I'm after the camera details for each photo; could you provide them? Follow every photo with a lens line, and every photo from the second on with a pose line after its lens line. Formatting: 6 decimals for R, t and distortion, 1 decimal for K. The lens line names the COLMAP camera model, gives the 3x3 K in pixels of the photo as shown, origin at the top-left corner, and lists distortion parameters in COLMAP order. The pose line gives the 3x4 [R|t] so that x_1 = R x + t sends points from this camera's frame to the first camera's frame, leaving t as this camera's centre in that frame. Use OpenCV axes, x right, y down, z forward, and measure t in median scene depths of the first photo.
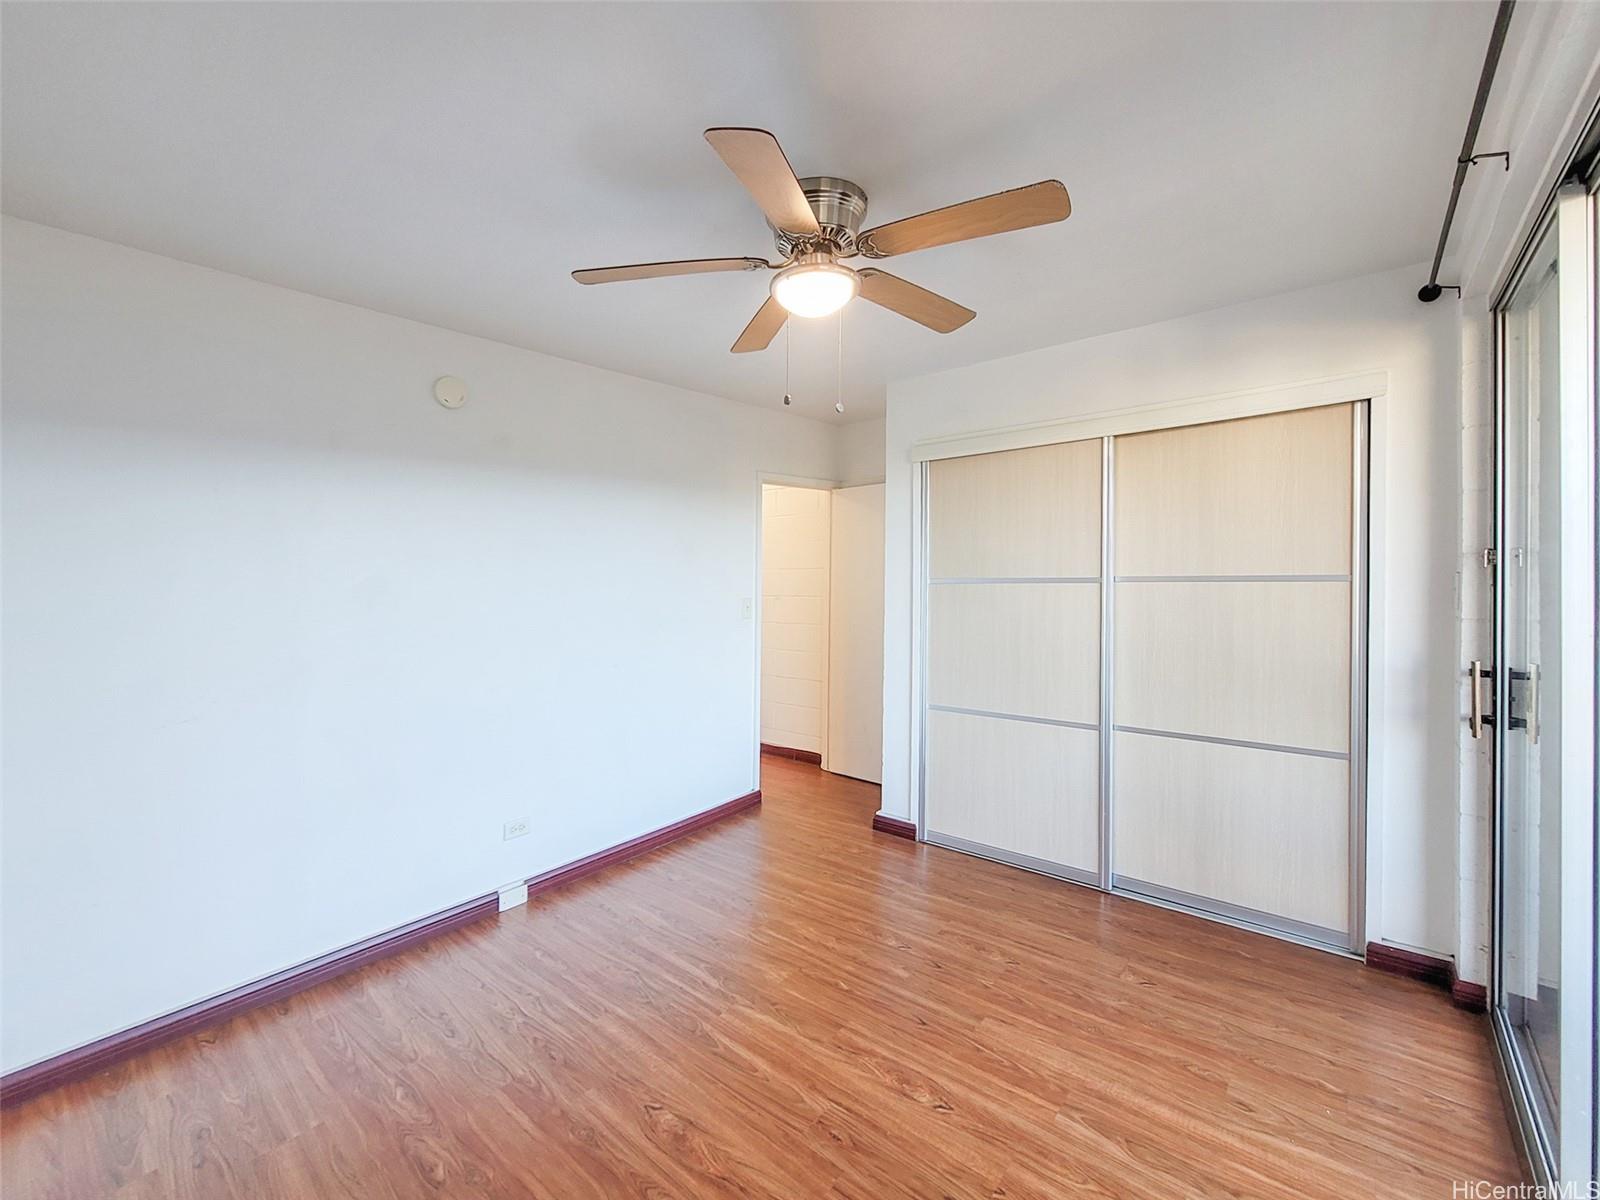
lens RADIAL K [[672.7, 0, 799.0], [0, 672.7, 568.0], [0, 0, 1]] dist [-0.010104, -0.000137]
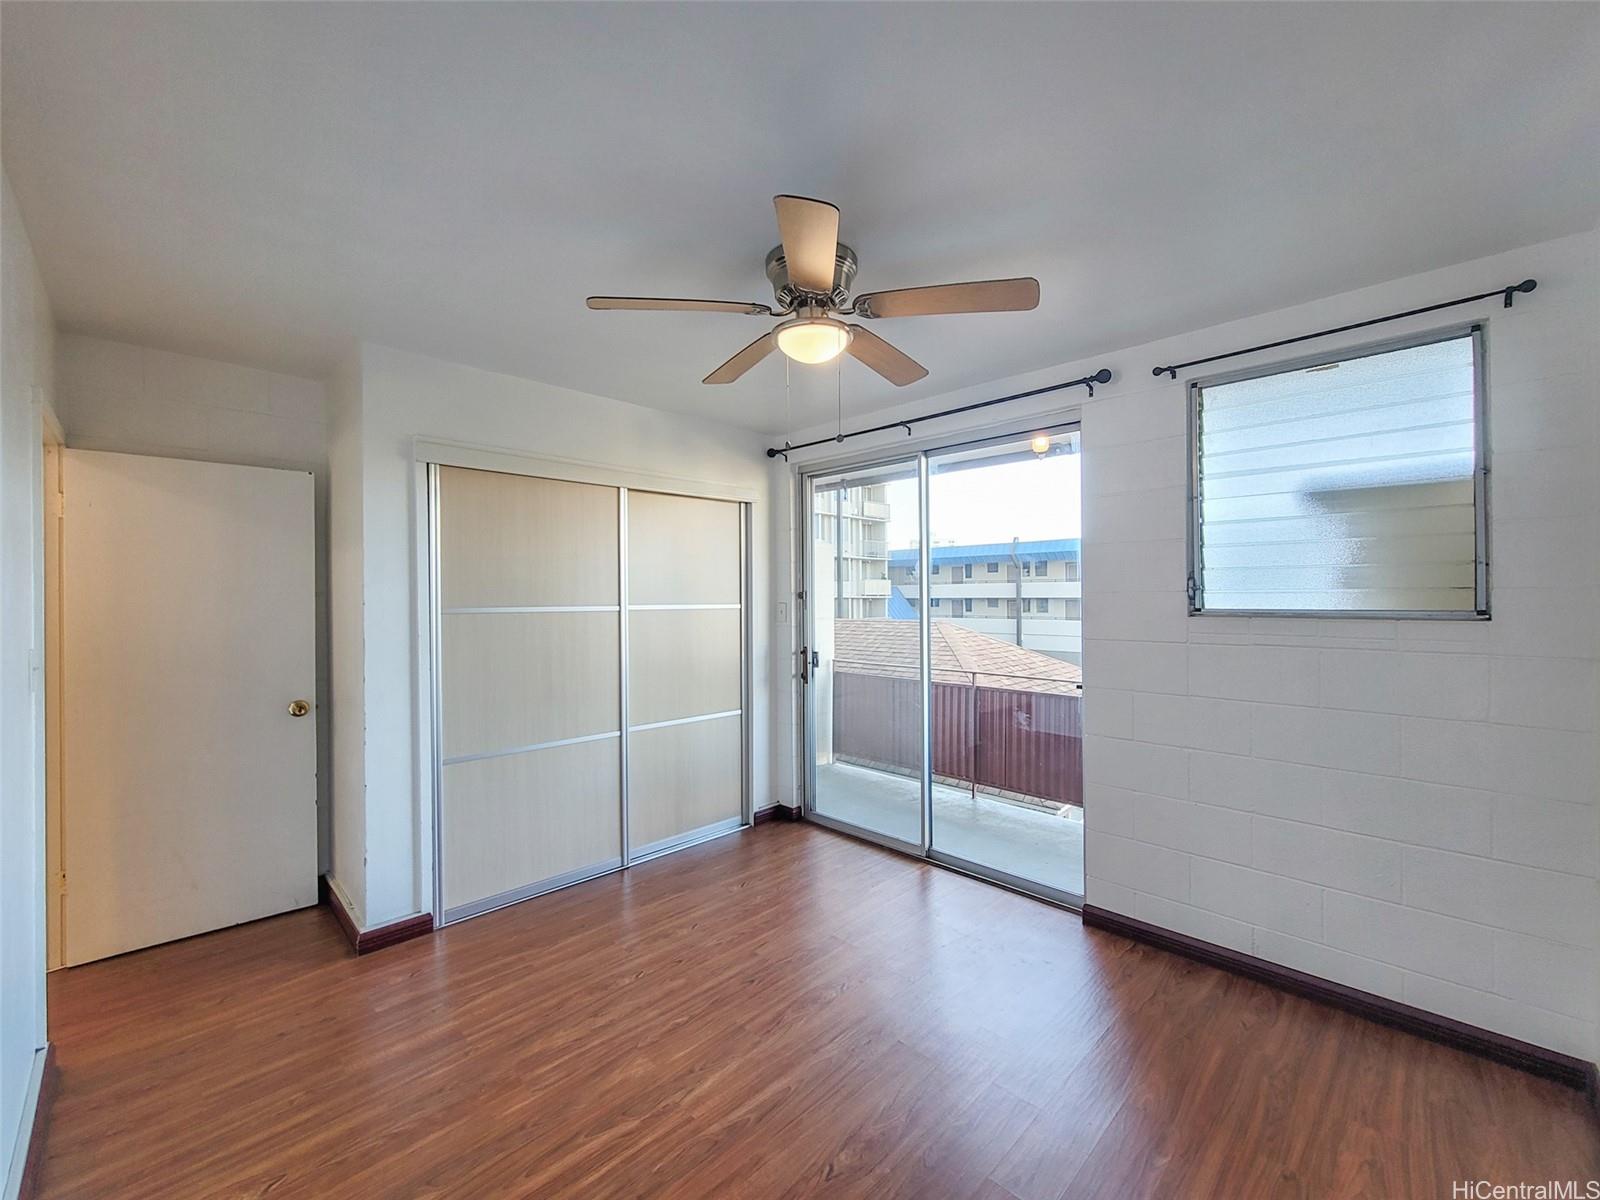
lens RADIAL K [[656.1, 0, 800.0], [0, 656.1, 600.0], [0, 0, 1]] dist [0.000131, 0.000096]
pose [[0.085687, 0.014622, 0.996215, -0.880426], [-0.005007, 0.999886, -0.014245, 0.025832], [-0.996310, -0.003767, 0.085751, 0.750306]]
